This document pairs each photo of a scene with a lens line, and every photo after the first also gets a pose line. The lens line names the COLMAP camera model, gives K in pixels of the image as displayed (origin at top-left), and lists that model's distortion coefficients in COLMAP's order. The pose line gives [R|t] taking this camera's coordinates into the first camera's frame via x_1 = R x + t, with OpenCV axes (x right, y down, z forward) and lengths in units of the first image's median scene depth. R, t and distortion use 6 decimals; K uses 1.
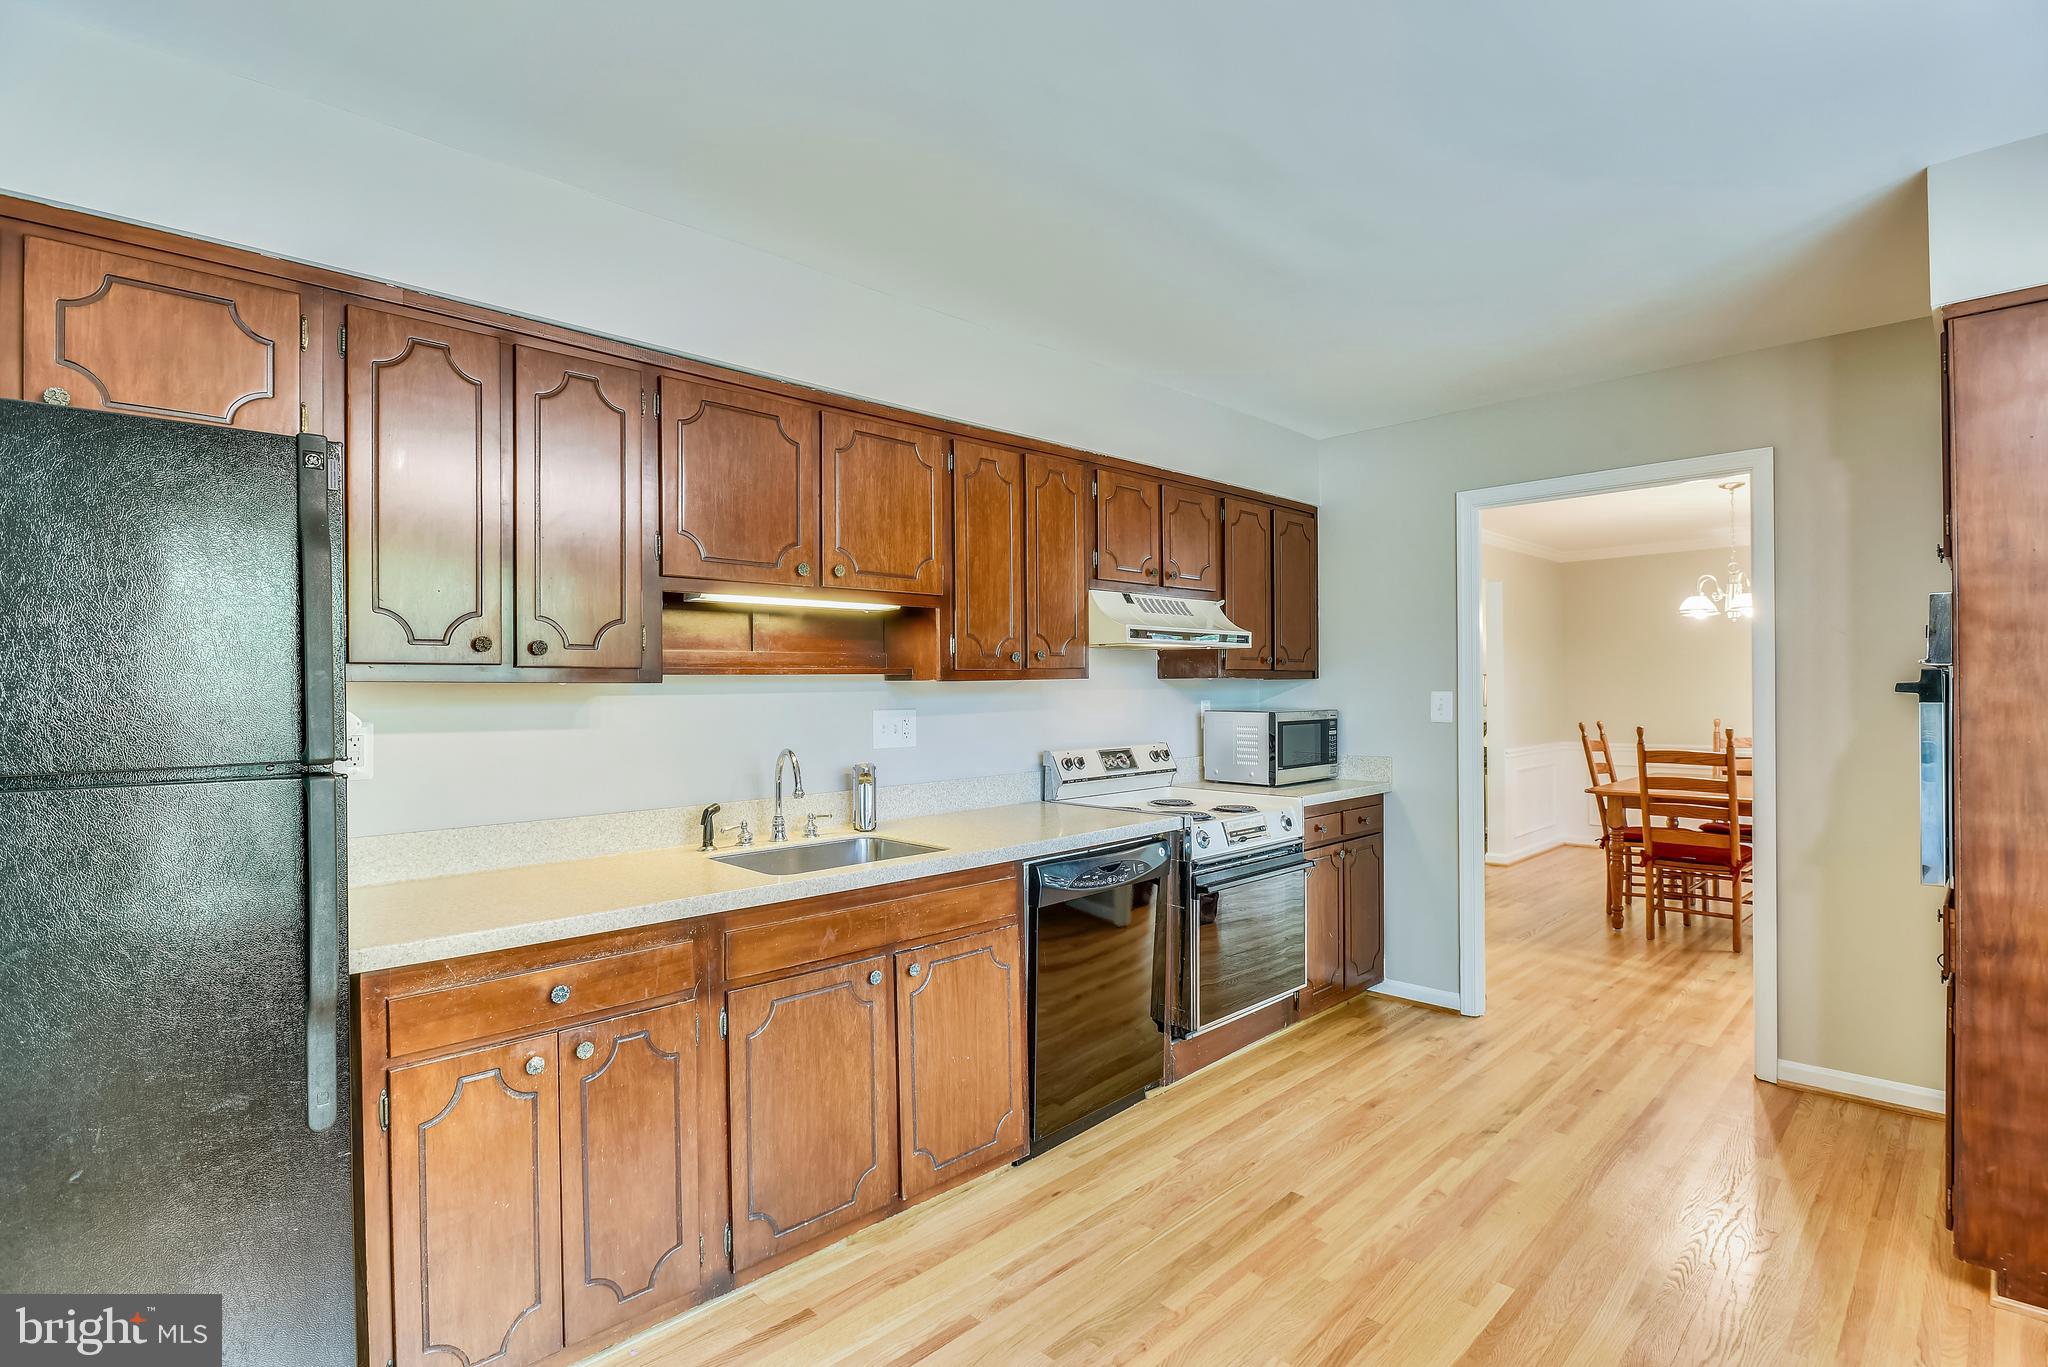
lens RADIAL K [[961.7, 0, 1026.8], [0, 961.7, 697.7], [0, 0, 1]] dist [-0.012572, -0.003593]
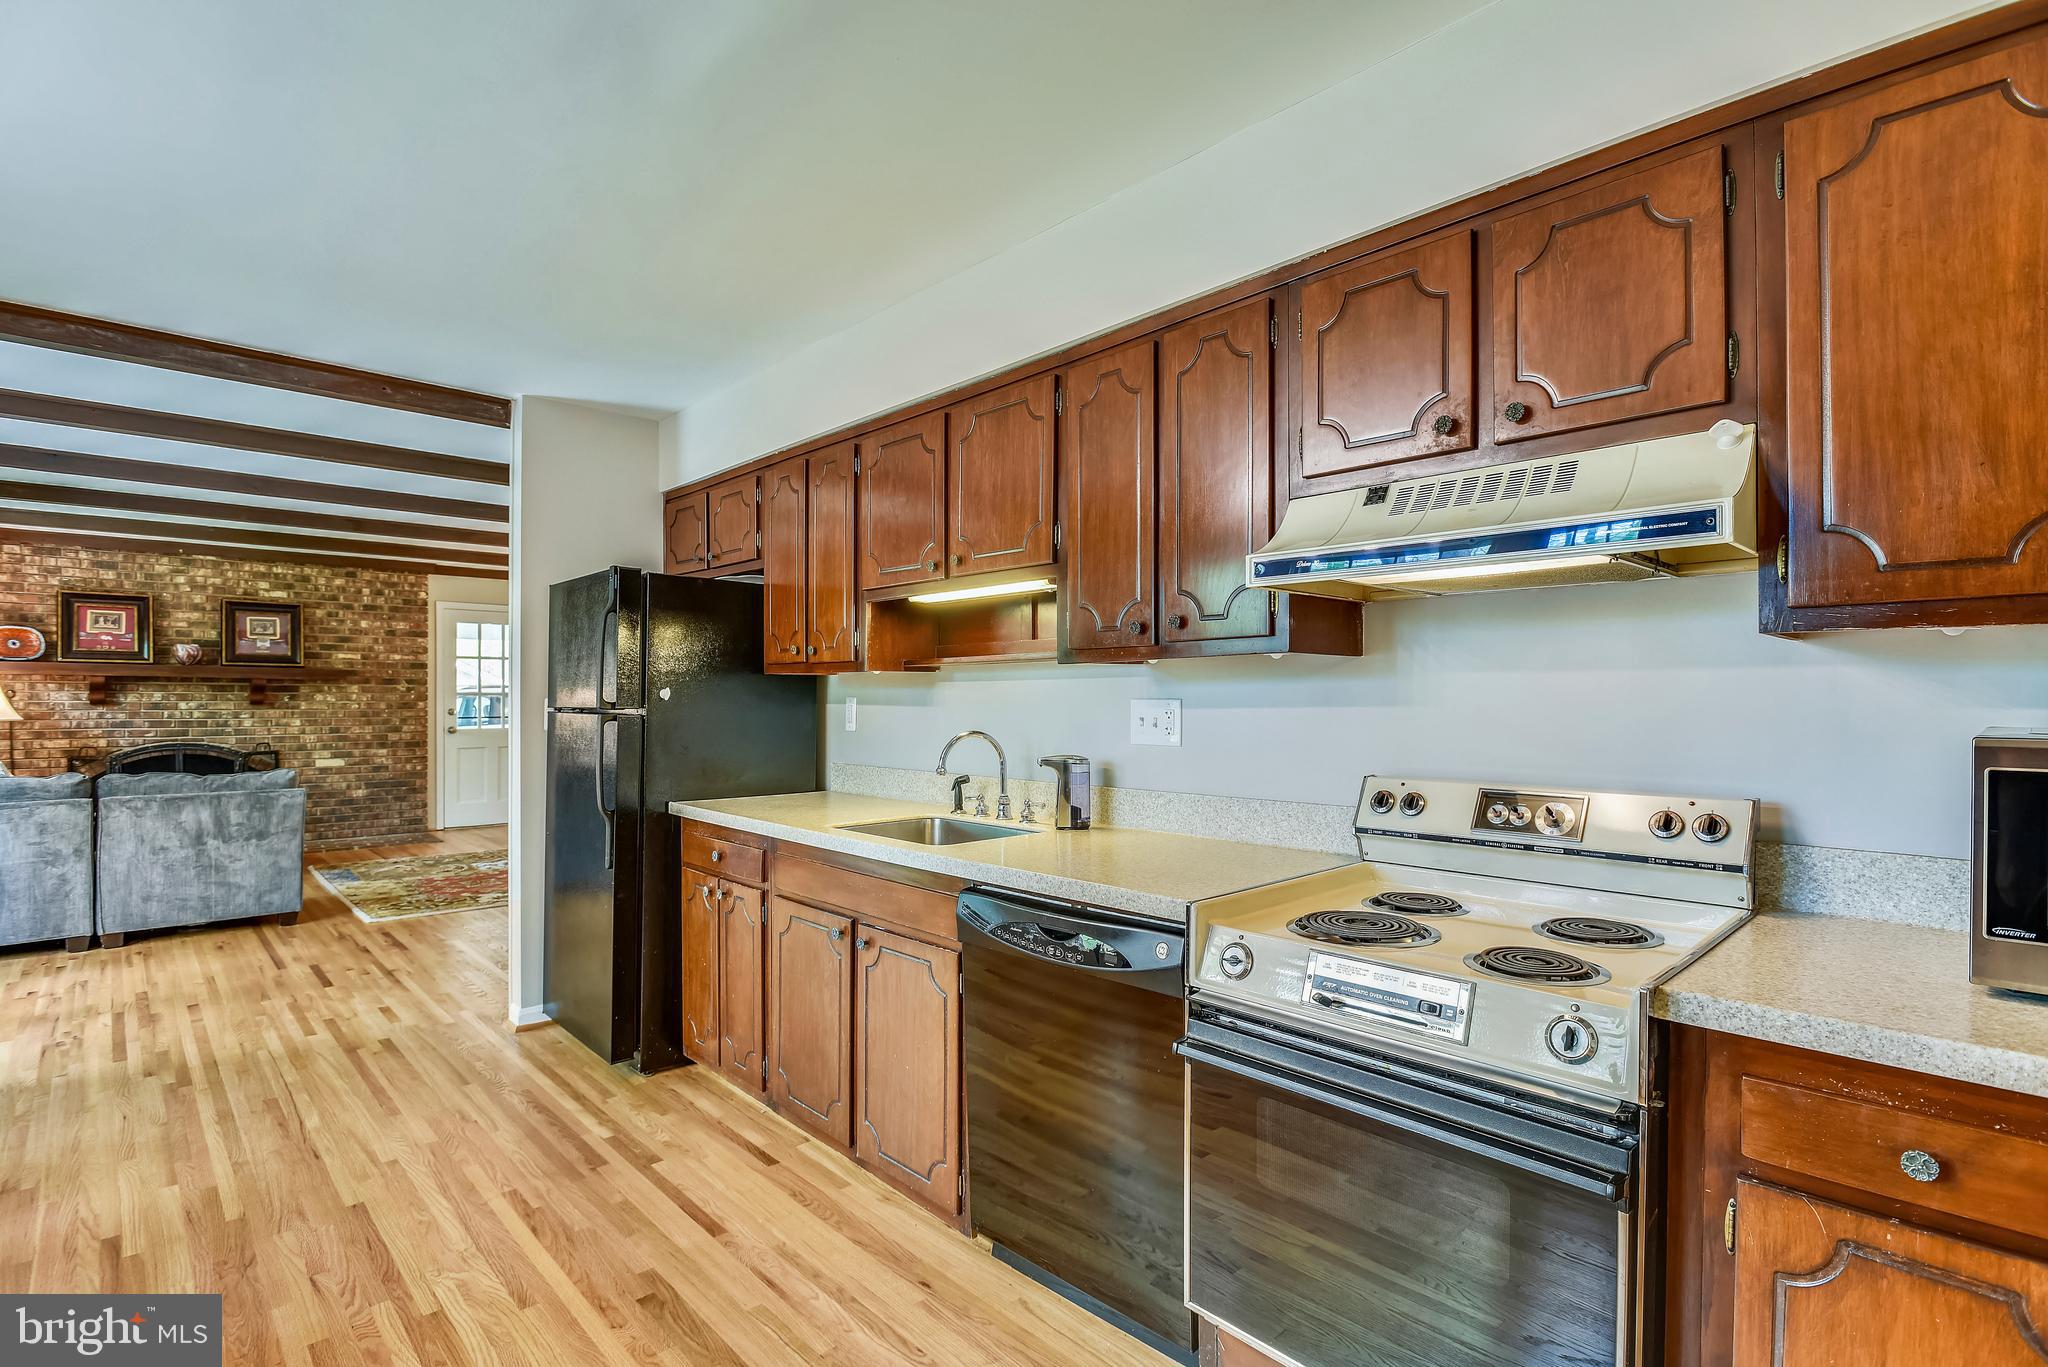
lens RADIAL K [[961.7, 0, 1026.8], [0, 961.7, 697.7], [0, 0, 1]] dist [-0.012572, -0.003593]
pose [[-0.011708, 0.012454, -0.999854, 0.780103], [-0.006919, 0.999897, 0.012535, 0.002442], [0.999908, 0.007064, -0.011620, 1.010921]]
